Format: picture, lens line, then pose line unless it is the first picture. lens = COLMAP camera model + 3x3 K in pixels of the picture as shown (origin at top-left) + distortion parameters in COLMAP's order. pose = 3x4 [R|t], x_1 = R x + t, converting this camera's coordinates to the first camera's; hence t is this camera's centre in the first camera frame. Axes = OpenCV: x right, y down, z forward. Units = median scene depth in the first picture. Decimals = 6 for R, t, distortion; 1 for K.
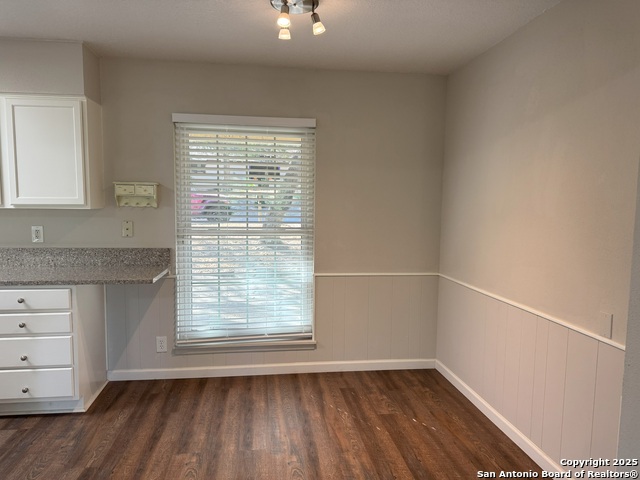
lens RADIAL K [[457.7, 0, 320.5], [0, 457.7, 240.7], [0, 0, 1]] dist [0.000876, -0.000578]
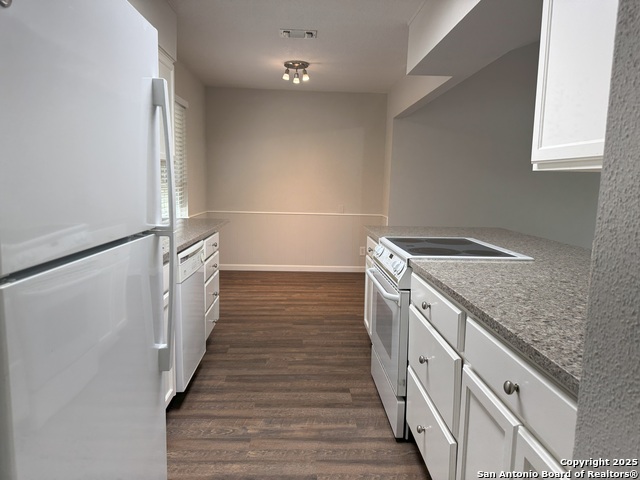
lens RADIAL K [[457.7, 0, 319.5], [0, 457.7, 238.4], [0, 0, 1]] dist [0.000876, -0.000578]
pose [[0.091761, -0.138509, 0.986101, -1.930459], [0.066887, 0.988900, 0.132678, -0.026394], [-0.993532, 0.053783, 0.100007, 0.662978]]
